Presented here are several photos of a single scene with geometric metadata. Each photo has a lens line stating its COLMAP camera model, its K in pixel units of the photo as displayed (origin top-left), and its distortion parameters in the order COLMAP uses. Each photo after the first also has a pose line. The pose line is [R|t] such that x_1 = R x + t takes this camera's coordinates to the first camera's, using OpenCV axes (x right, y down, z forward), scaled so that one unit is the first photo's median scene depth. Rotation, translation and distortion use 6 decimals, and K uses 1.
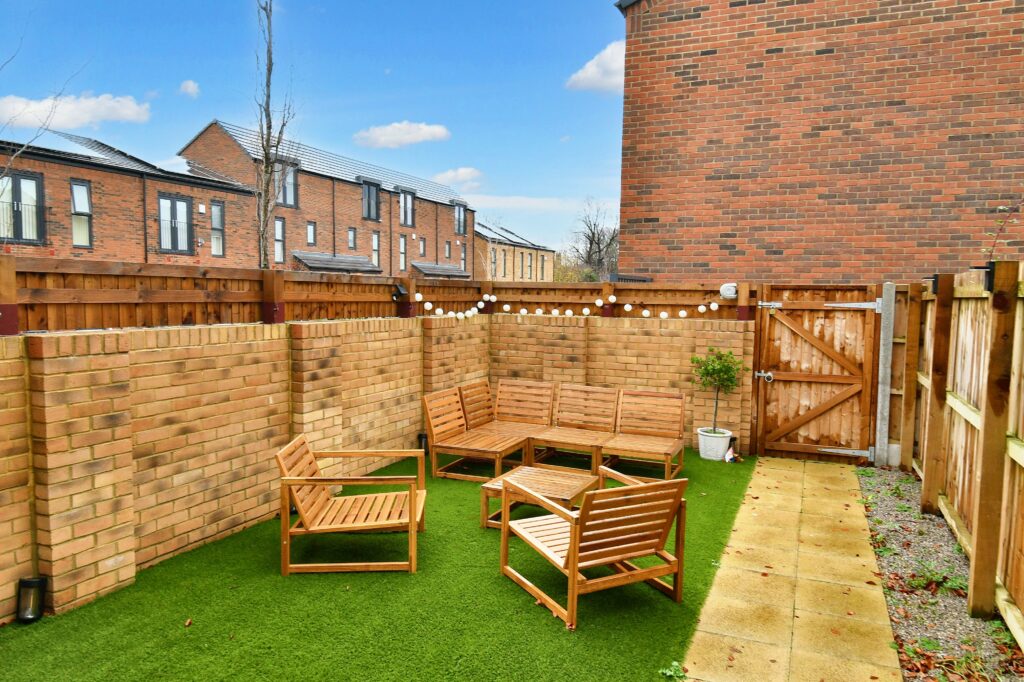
lens RADIAL K [[715.5, 0, 510.6], [0, 715.5, 371.9], [0, 0, 1]] dist [-0.005160, -0.007173]
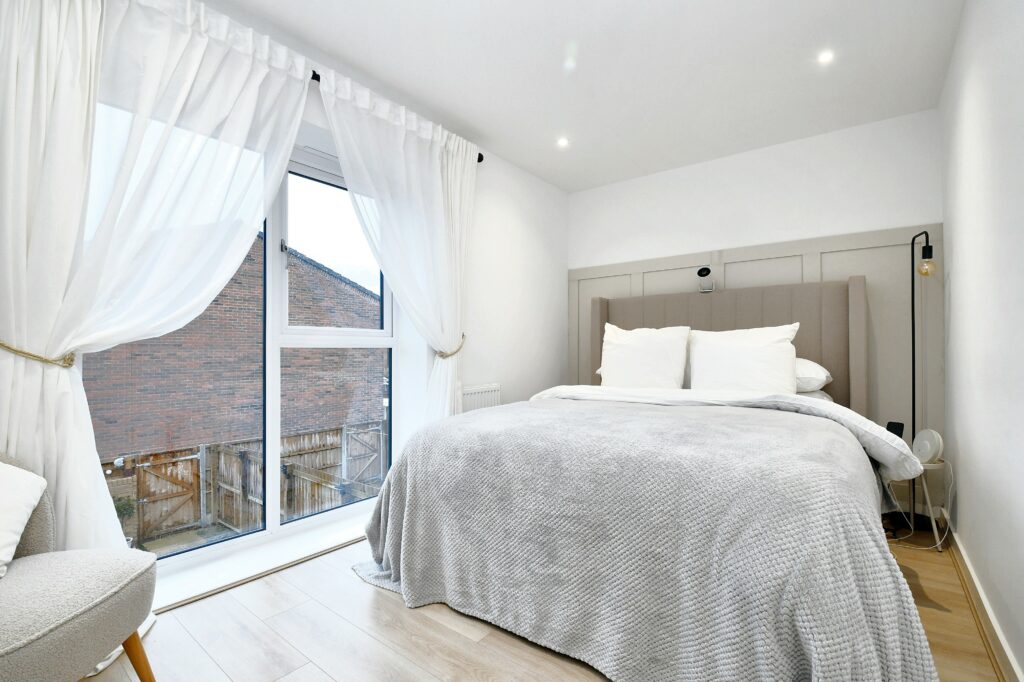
lens RADIAL K [[460.8, 0, 512.0], [0, 460.8, 341.0], [0, 0, 1]] dist [-0.003969, -0.000803]
pose [[0.270165, 0.012298, 0.962736, -0.603974], [0.102461, 0.993873, -0.041449, -0.282068], [-0.957347, 0.109841, 0.267249, -0.372426]]
